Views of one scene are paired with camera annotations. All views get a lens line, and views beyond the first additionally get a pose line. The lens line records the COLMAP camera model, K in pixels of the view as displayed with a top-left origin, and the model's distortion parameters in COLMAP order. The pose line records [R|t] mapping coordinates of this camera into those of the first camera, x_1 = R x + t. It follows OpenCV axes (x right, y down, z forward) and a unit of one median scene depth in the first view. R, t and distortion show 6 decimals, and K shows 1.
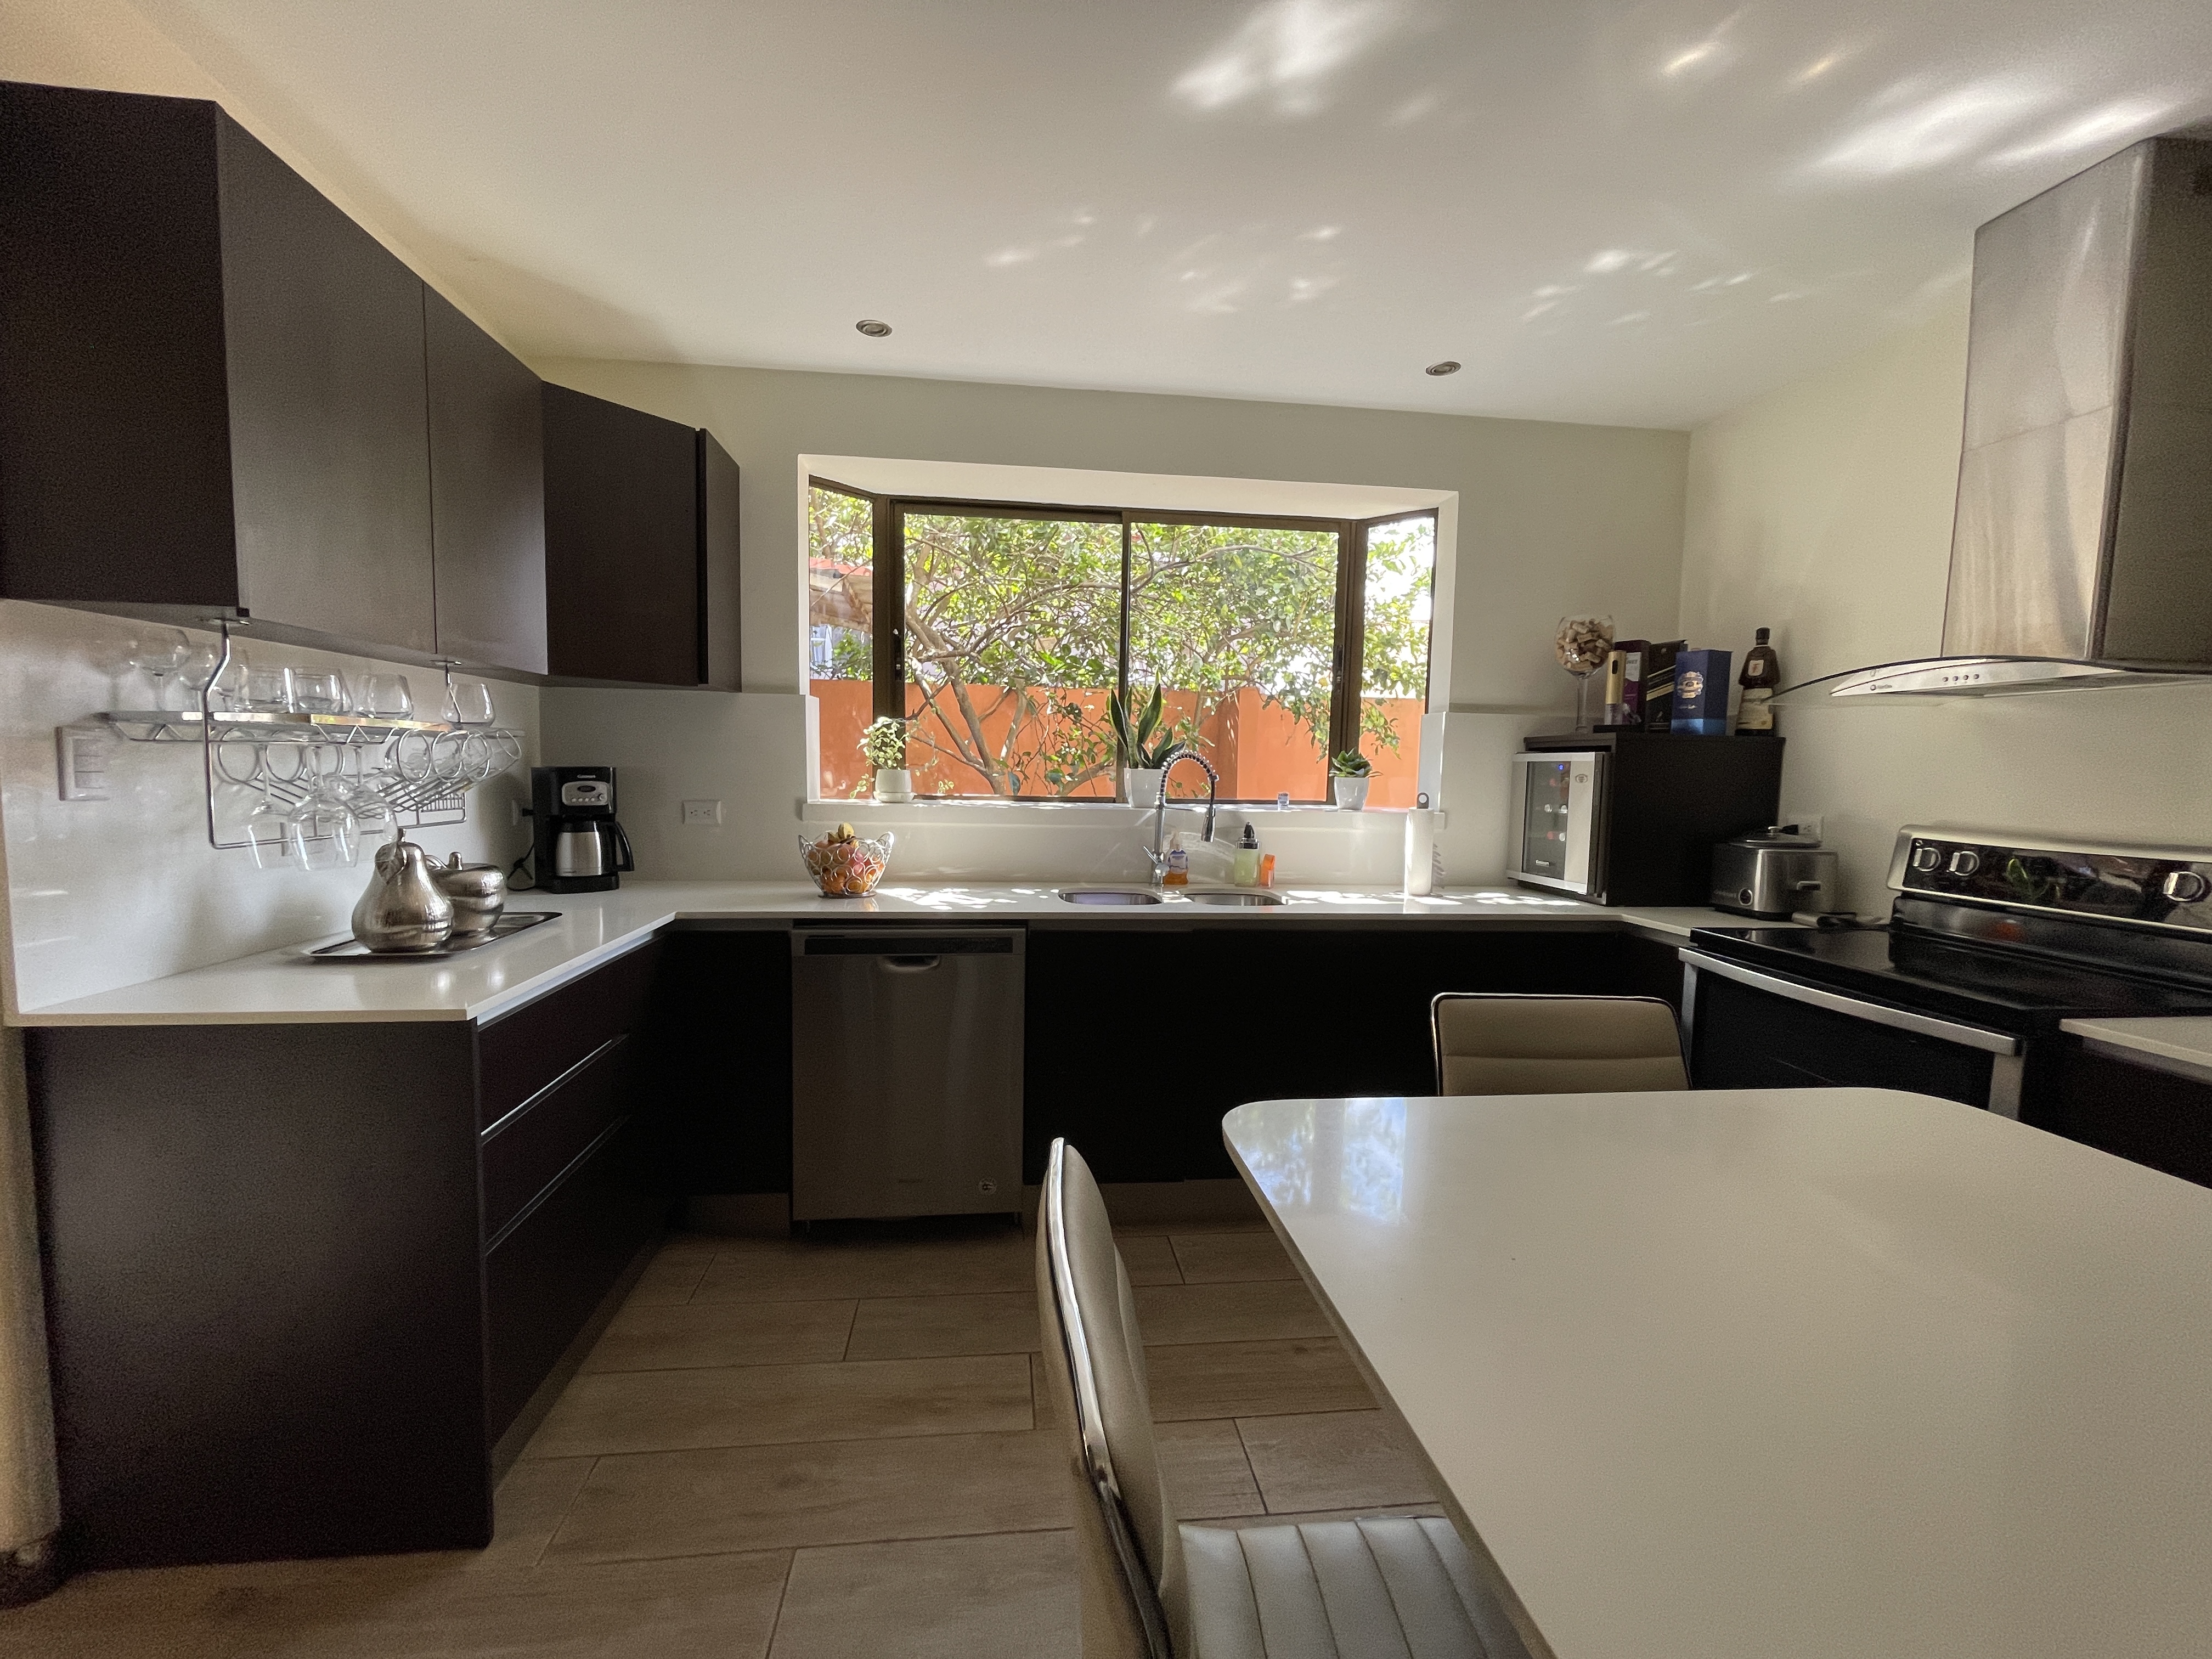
lens RADIAL K [[873.1, 0, 1091.0], [0, 873.1, 839.1], [0, 0, 1]] dist [-0.010390, -0.000063]
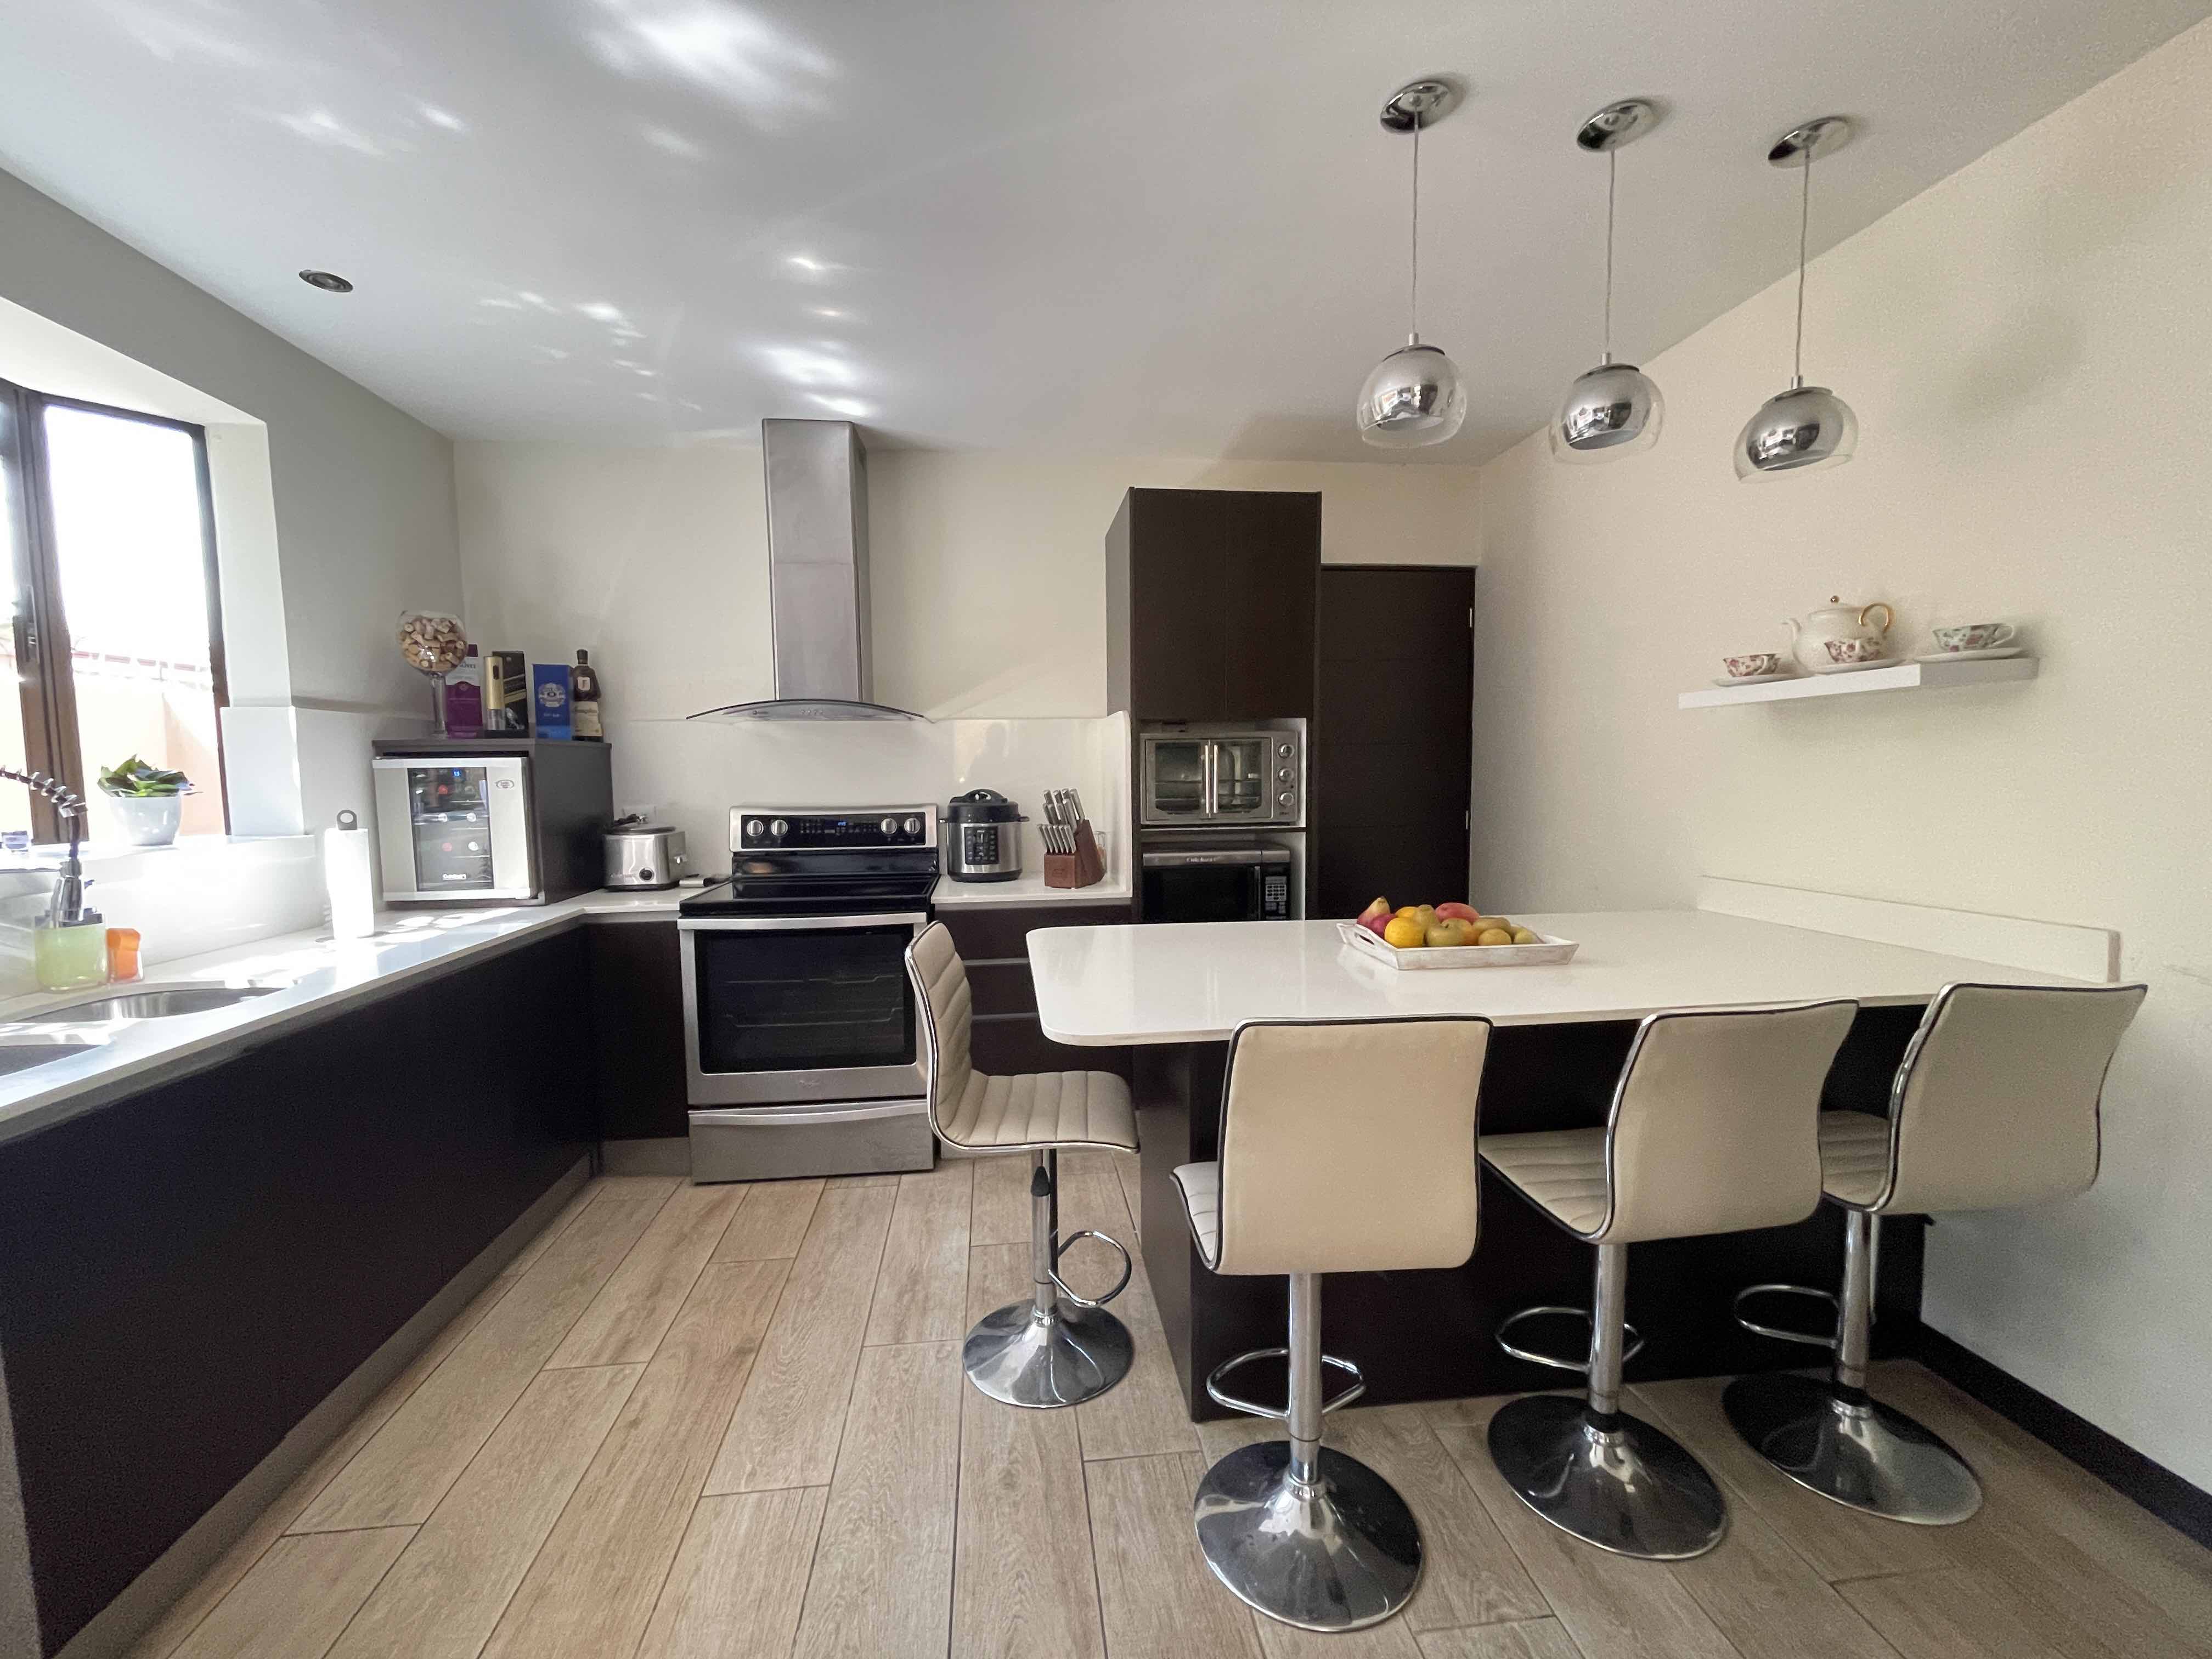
lens RADIAL K [[873.1, 0, 1091.0], [0, 873.1, 839.1], [0, 0, 1]] dist [-0.010390, -0.000063]
pose [[-0.001372, -0.103207, 0.994659, -0.426115], [0.094103, 0.990233, 0.102878, -0.046554], [-0.995562, 0.093741, 0.008354, 0.330926]]
